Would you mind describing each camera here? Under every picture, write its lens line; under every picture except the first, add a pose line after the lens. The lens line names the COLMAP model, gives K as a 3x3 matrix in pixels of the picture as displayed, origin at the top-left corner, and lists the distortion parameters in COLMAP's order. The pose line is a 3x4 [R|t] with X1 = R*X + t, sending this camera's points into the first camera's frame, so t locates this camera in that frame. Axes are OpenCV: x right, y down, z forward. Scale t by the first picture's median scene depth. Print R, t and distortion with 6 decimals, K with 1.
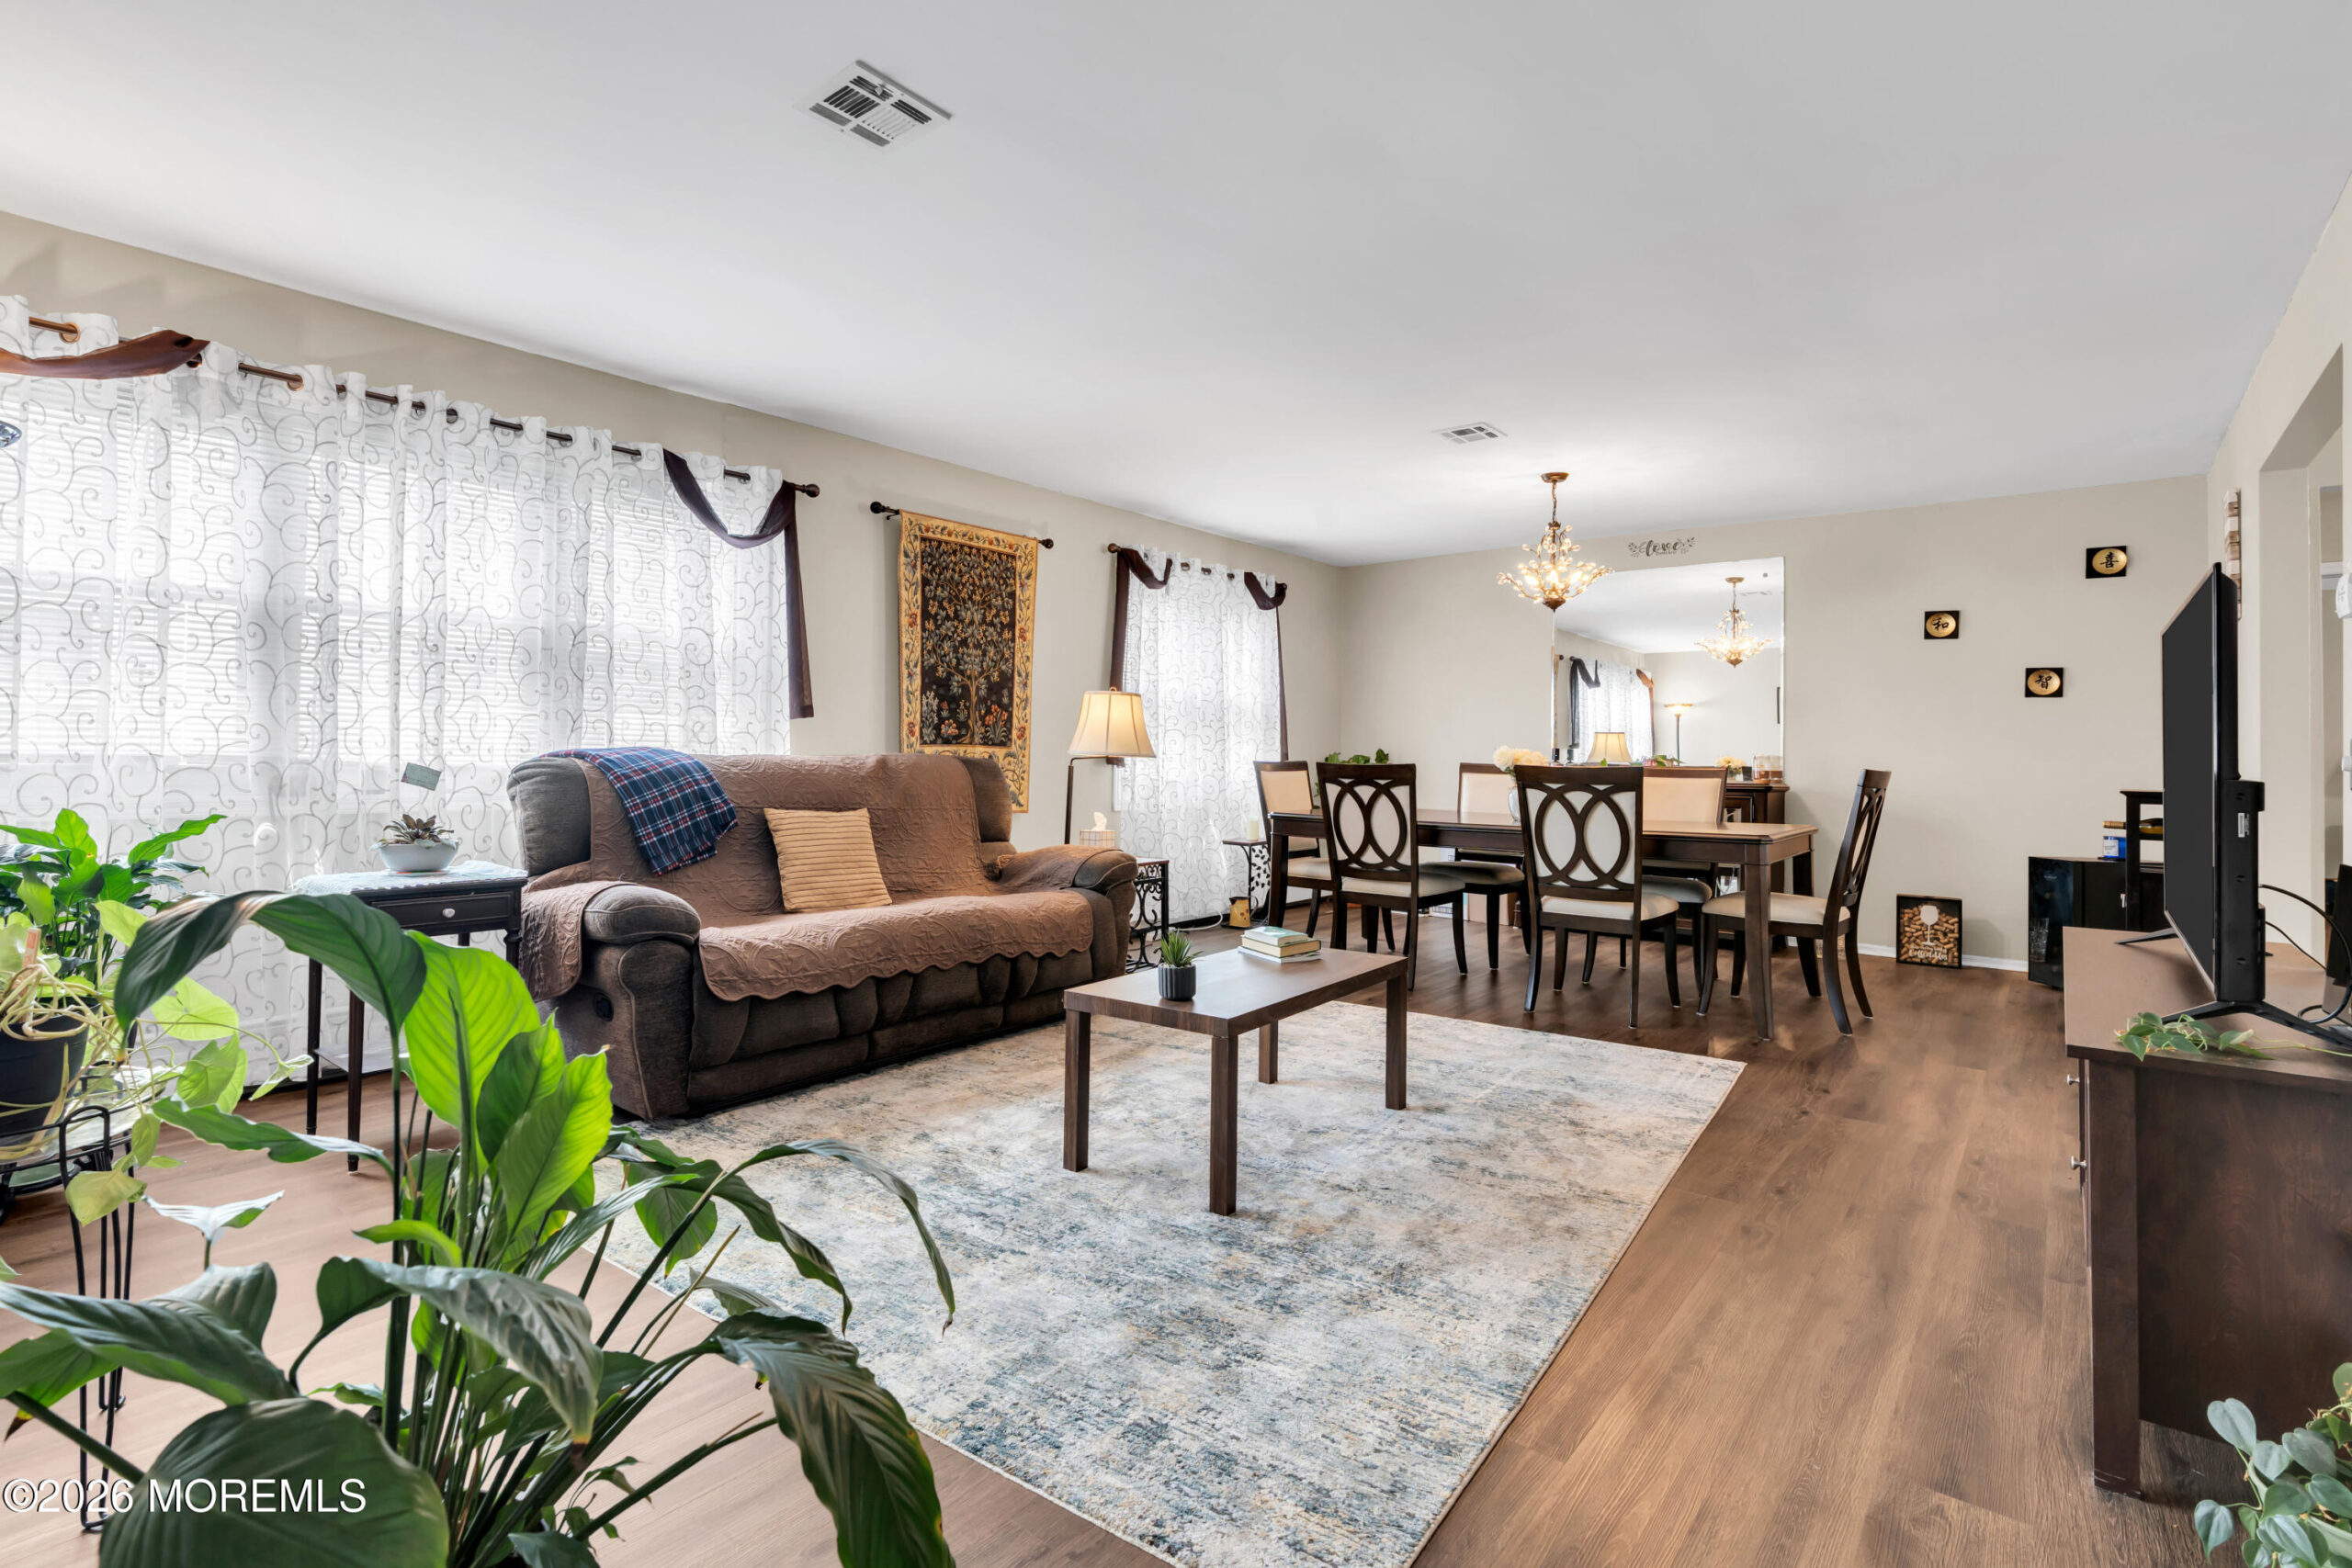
lens RADIAL K [[1088.6, 0, 1153.8], [0, 1088.6, 738.5], [0, 0, 1]] dist [-0.013586, 0.005411]
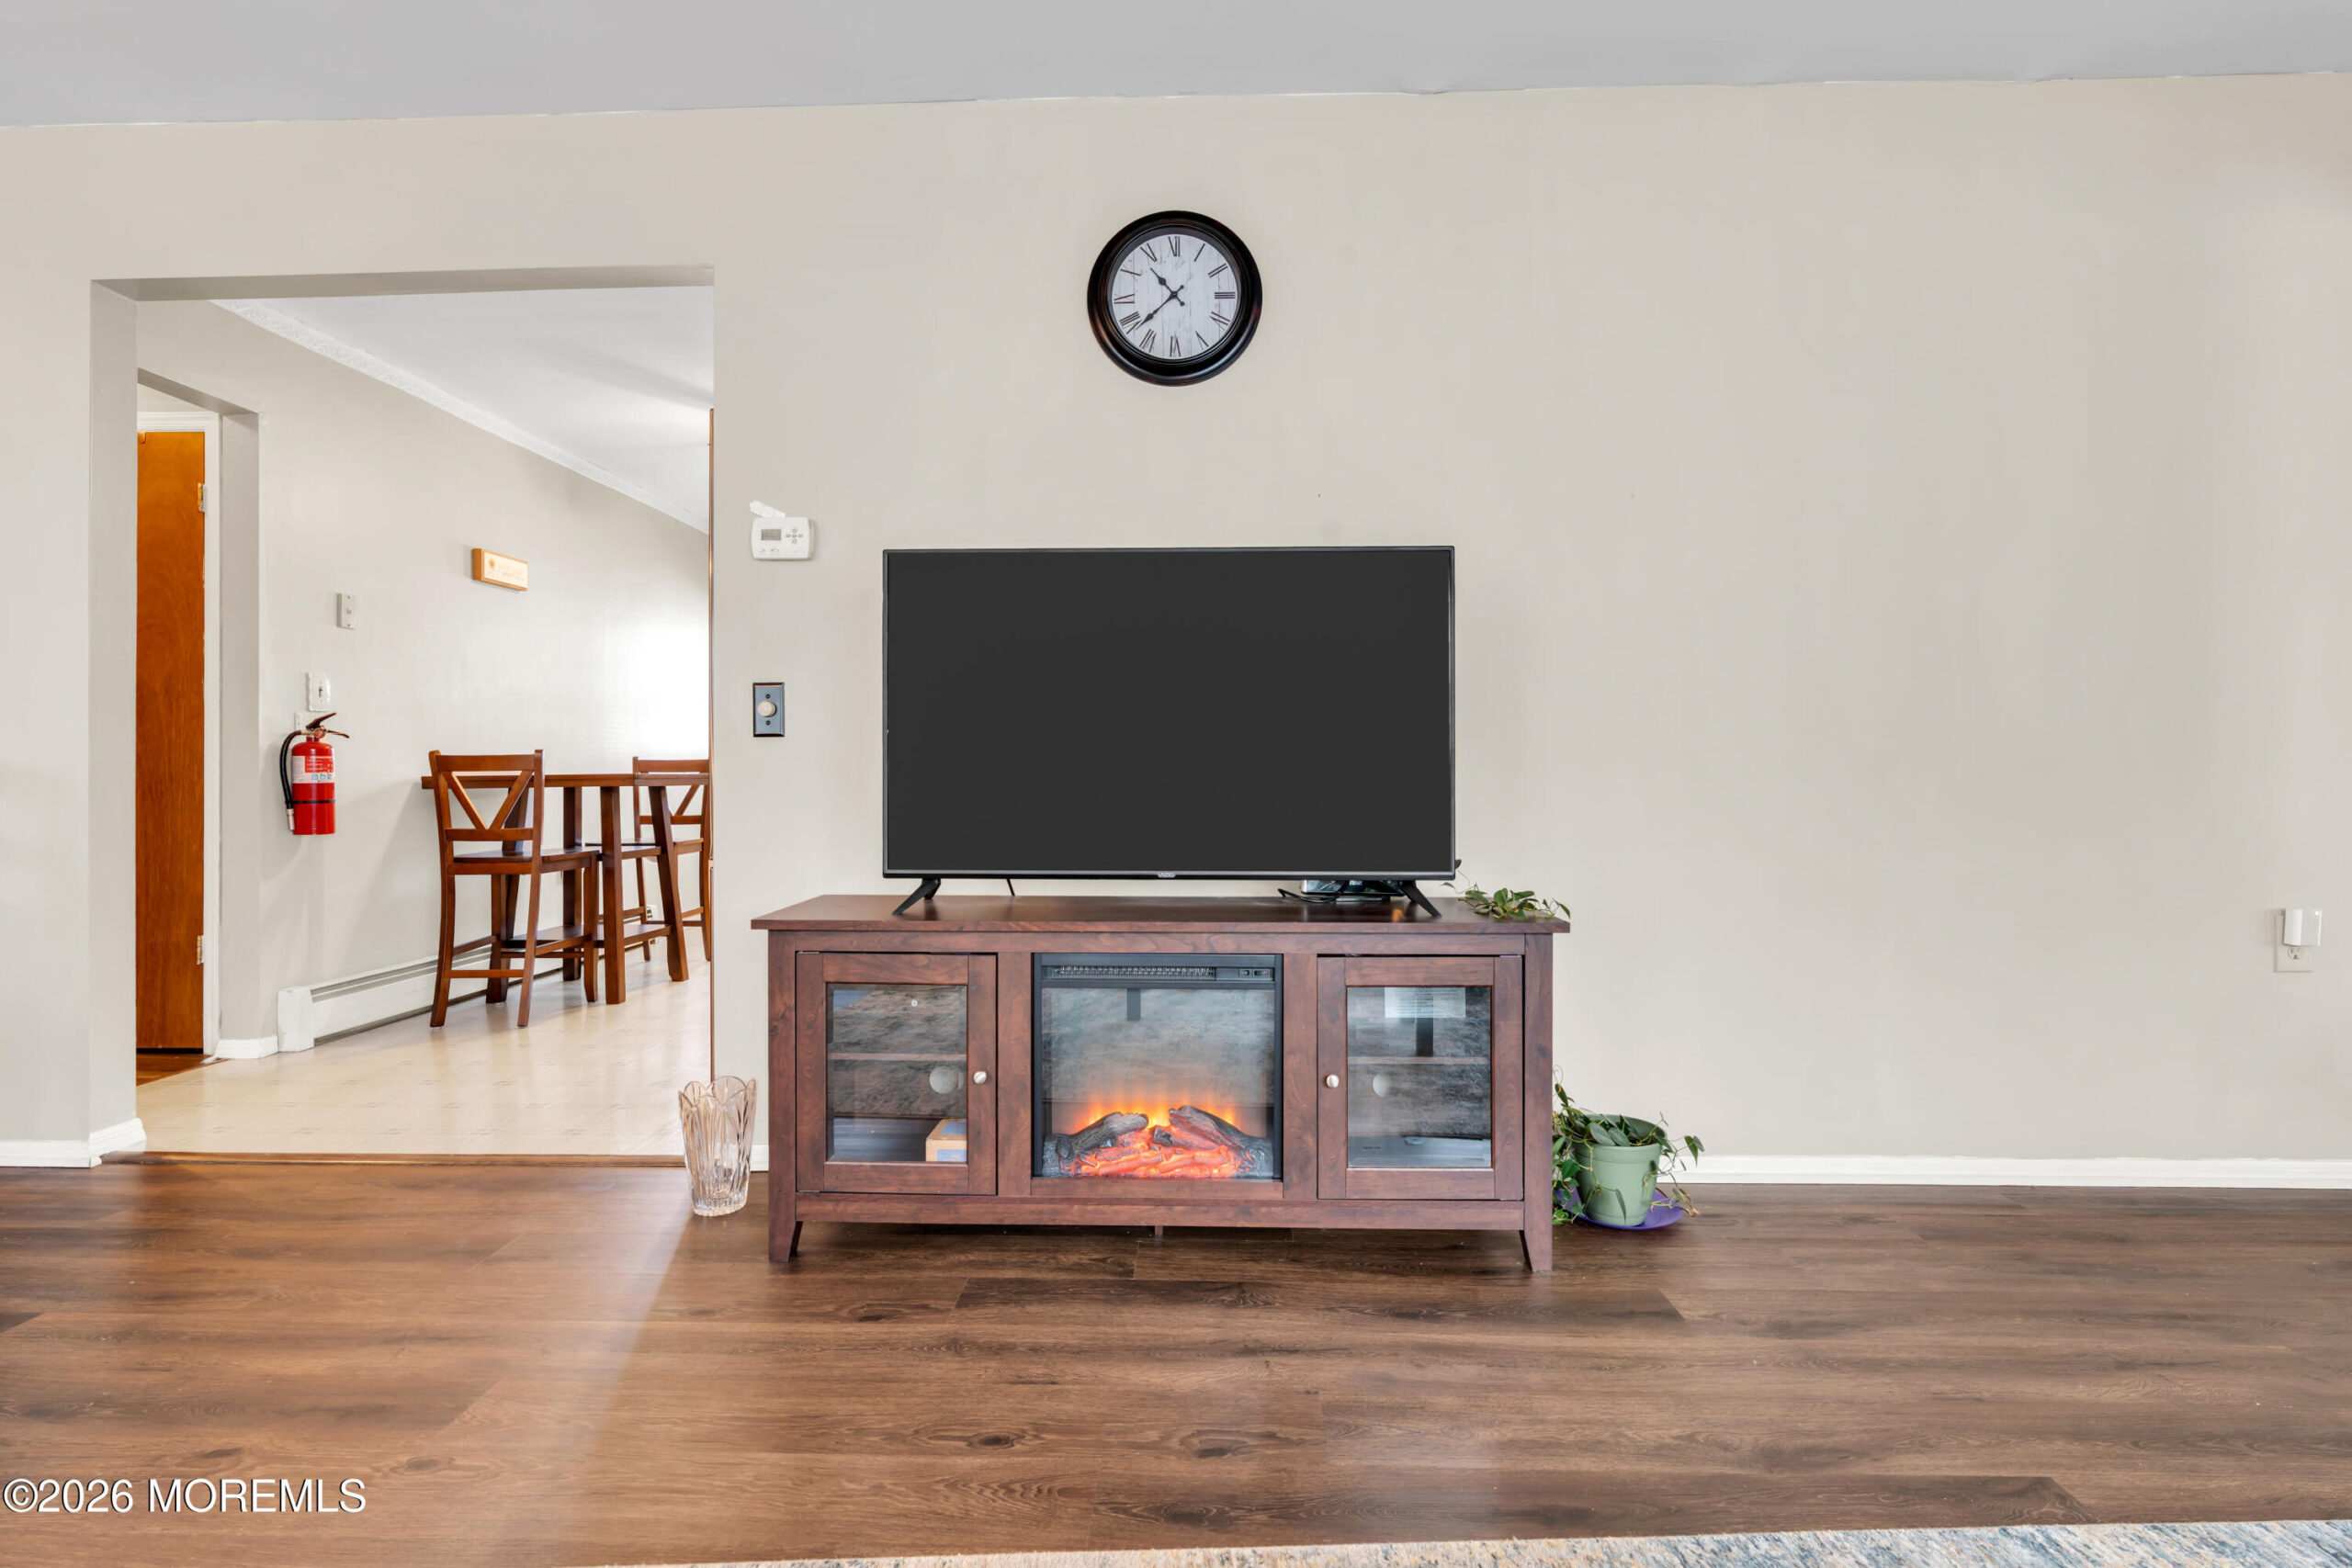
lens RADIAL K [[1149.0, 0, 1168.8], [0, 1149.0, 769.2], [0, 0, 1]] dist [-0.007634, 0.001938]
pose [[-0.615955, -0.007557, 0.787745, 0.030580], [-0.016726, 0.999854, -0.003486, 0.036837], [-0.787604, -0.015323, -0.615991, 0.661395]]
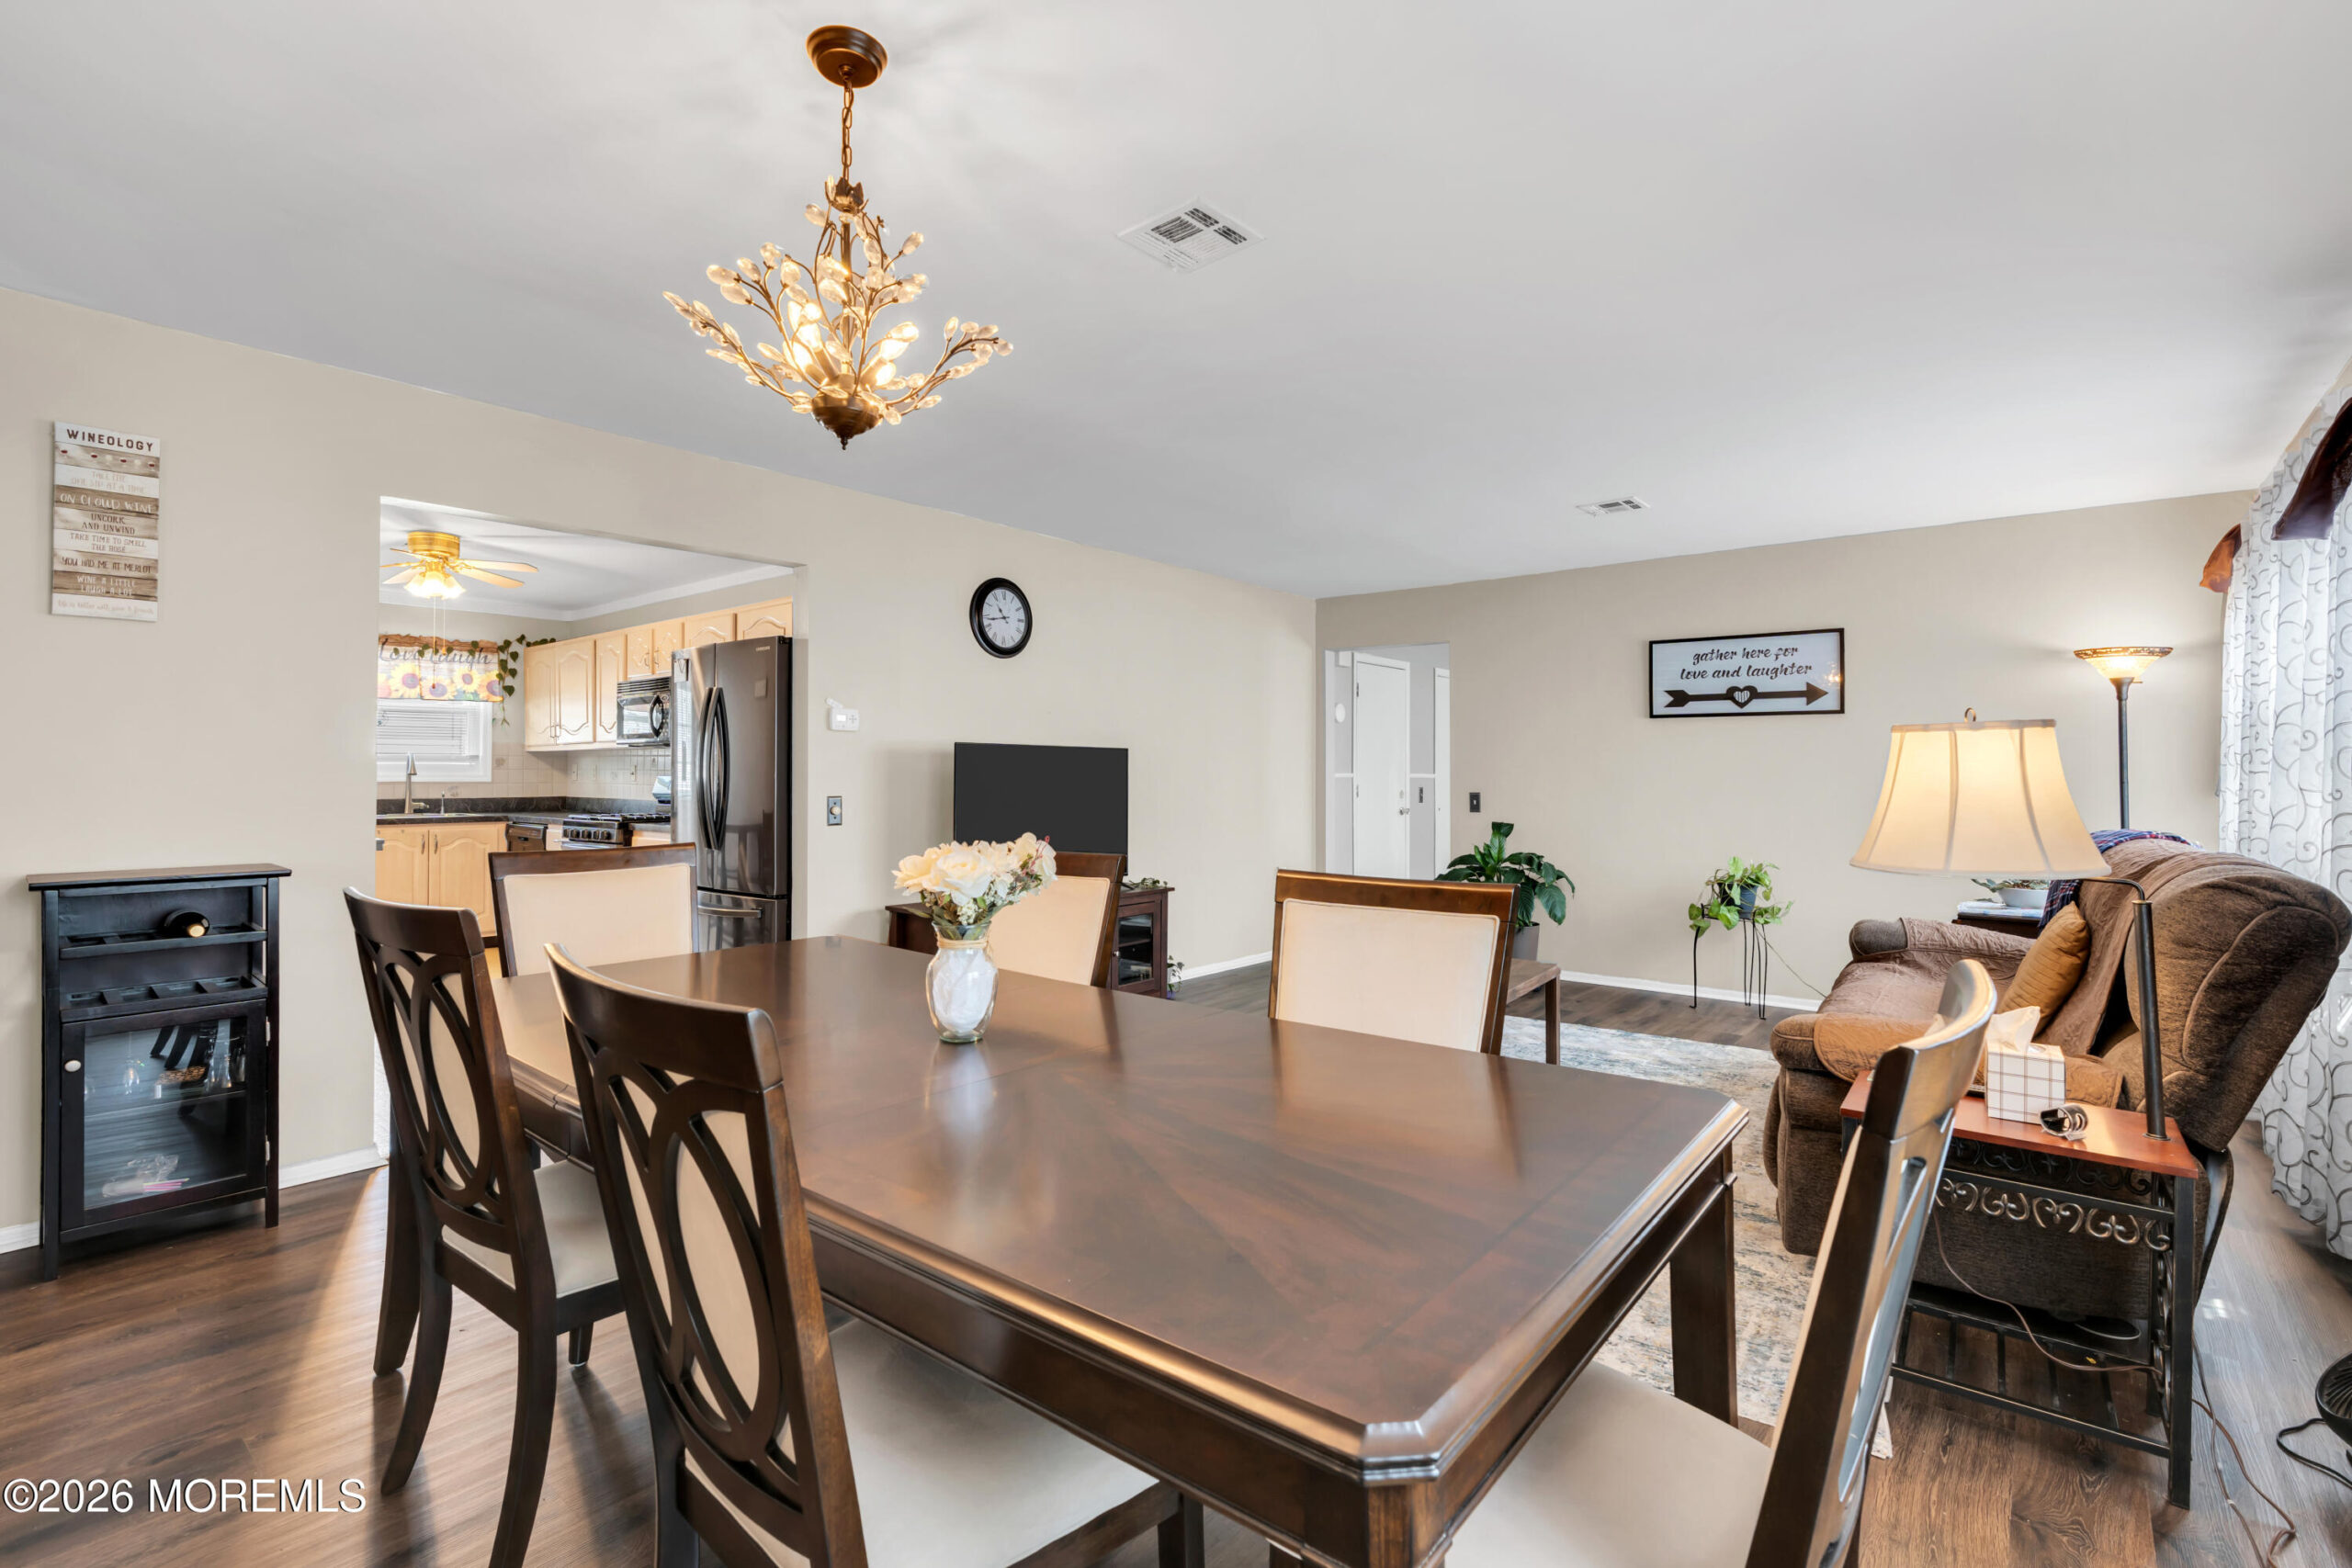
lens RADIAL K [[1064.5, 0, 1163.8], [0, 1064.5, 759.0], [0, 0, 1]] dist [-0.011512, 0.003312]
pose [[-0.999847, -0.016032, -0.006953, 0.278279], [-0.015818, 0.999431, -0.029780, -0.009544], [0.007427, -0.029666, -0.999532, 1.371608]]
